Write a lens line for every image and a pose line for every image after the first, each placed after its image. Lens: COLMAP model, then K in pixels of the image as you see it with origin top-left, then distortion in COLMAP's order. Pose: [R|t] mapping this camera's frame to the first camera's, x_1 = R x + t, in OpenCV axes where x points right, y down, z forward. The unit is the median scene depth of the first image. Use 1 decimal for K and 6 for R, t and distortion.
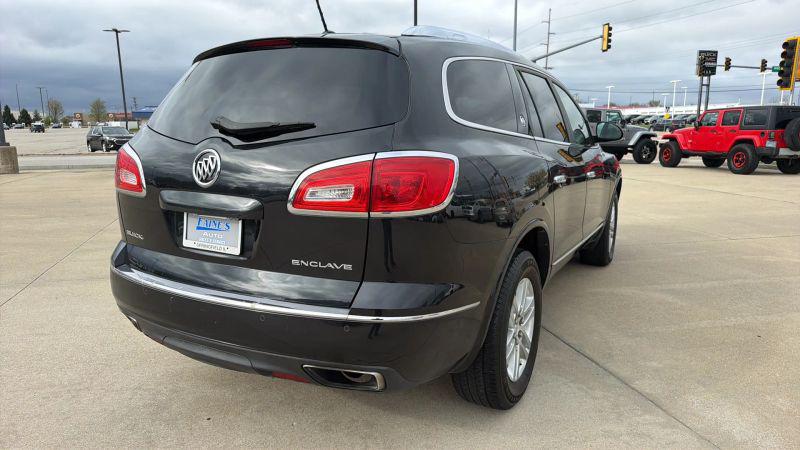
lens RADIAL K [[552.9, 0, 388.2], [0, 552.9, 230.1], [0, 0, 1]] dist [0.051776, -0.053969]
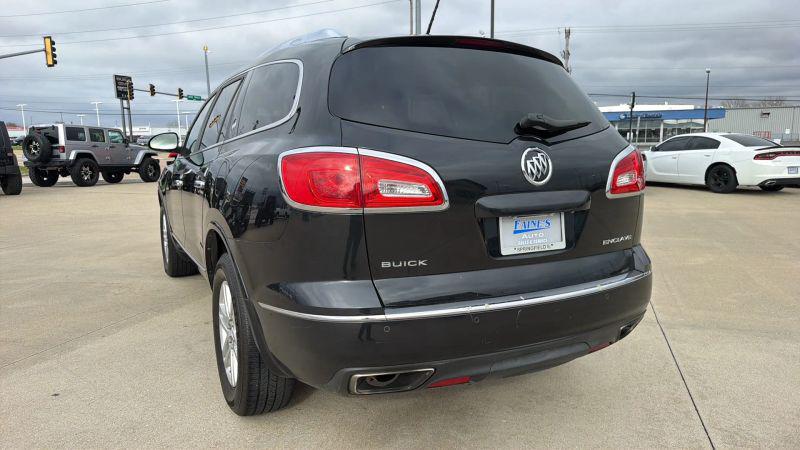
lens RADIAL K [[552.9, 0, 388.0], [0, 552.9, 228.1], [0, 0, 1]] dist [0.051776, -0.053969]
pose [[0.552460, -0.133096, 0.822845, -1.014792], [0.167706, 0.984731, 0.046684, -0.074239], [-0.816494, 0.112205, 0.566345, 0.534866]]
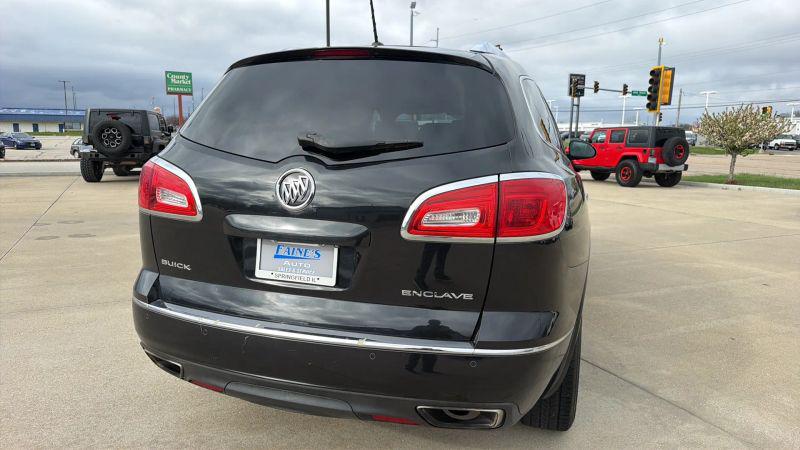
lens RADIAL K [[552.9, 0, 396.0], [0, 552.9, 224.9], [0, 0, 1]] dist [0.051776, -0.053969]
pose [[0.977663, -0.011864, 0.209842, -0.281306], [0.017493, 0.999535, -0.024986, -0.023633], [-0.209448, 0.028099, 0.977416, 0.080124]]
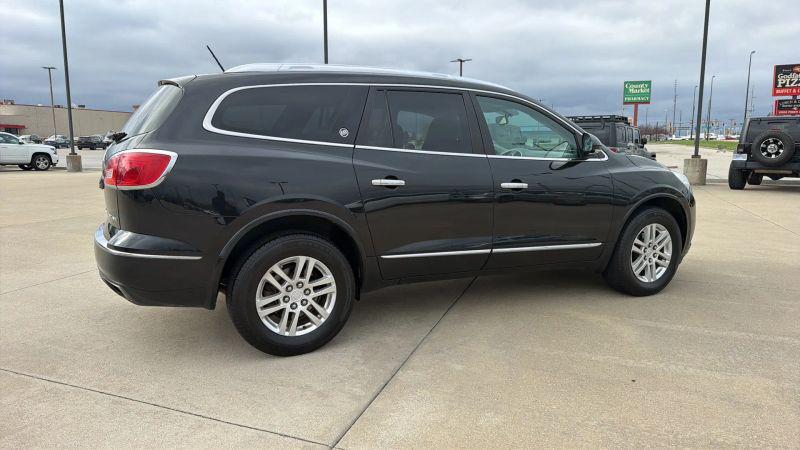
lens RADIAL K [[552.9, 0, 386.6], [0, 552.9, 224.4], [0, 0, 1]] dist [0.051776, -0.053969]
pose [[0.807136, 0.091165, -0.583285, 1.118312], [-0.113698, 0.993513, -0.002052, -0.004062], [0.579314, 0.067975, 0.812265, 0.089565]]
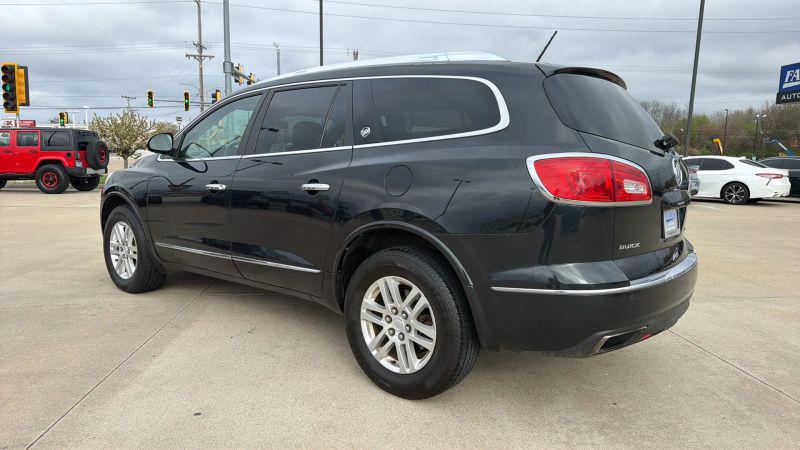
lens RADIAL K [[552.9, 0, 391.2], [0, 552.9, 219.9], [0, 0, 1]] dist [0.051776, -0.053969]
pose [[0.179051, -0.110811, 0.977579, -1.387088], [0.167214, 0.982608, 0.080755, -0.173849], [-0.969526, 0.149006, 0.194466, 1.121507]]
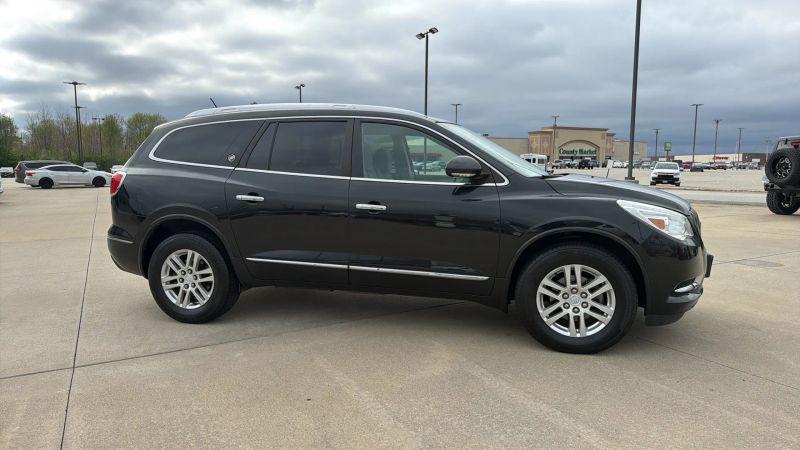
lens RADIAL K [[552.9, 0, 393.7], [0, 552.9, 230.9], [0, 0, 1]] dist [0.051776, -0.053969]
pose [[0.226762, 0.117299, -0.966861, 2.008852], [-0.179111, 0.980812, 0.076984, -0.211006], [0.957339, 0.155719, 0.243421, 1.169363]]
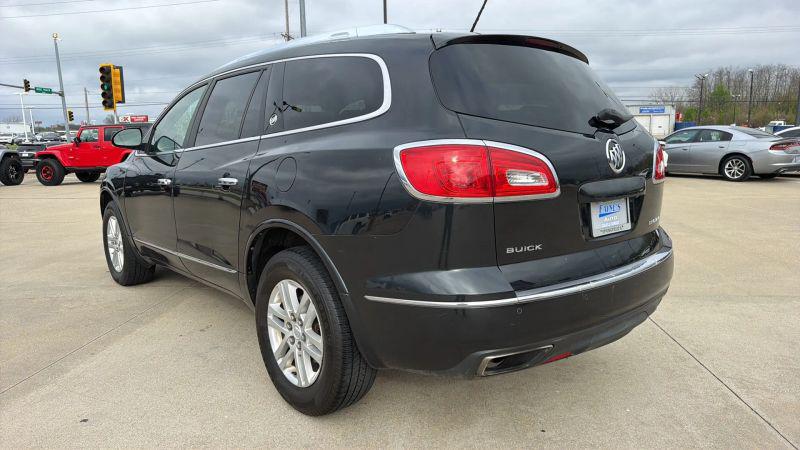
lens RADIAL K [[552.9, 0, 393.6], [0, 552.9, 222.0], [0, 0, 1]] dist [0.051776, -0.053969]
pose [[0.340764, -0.147402, 0.928522, -1.184289], [0.193241, 0.977526, 0.084263, -0.126689], [-0.920075, 0.150715, 0.361590, 0.811552]]
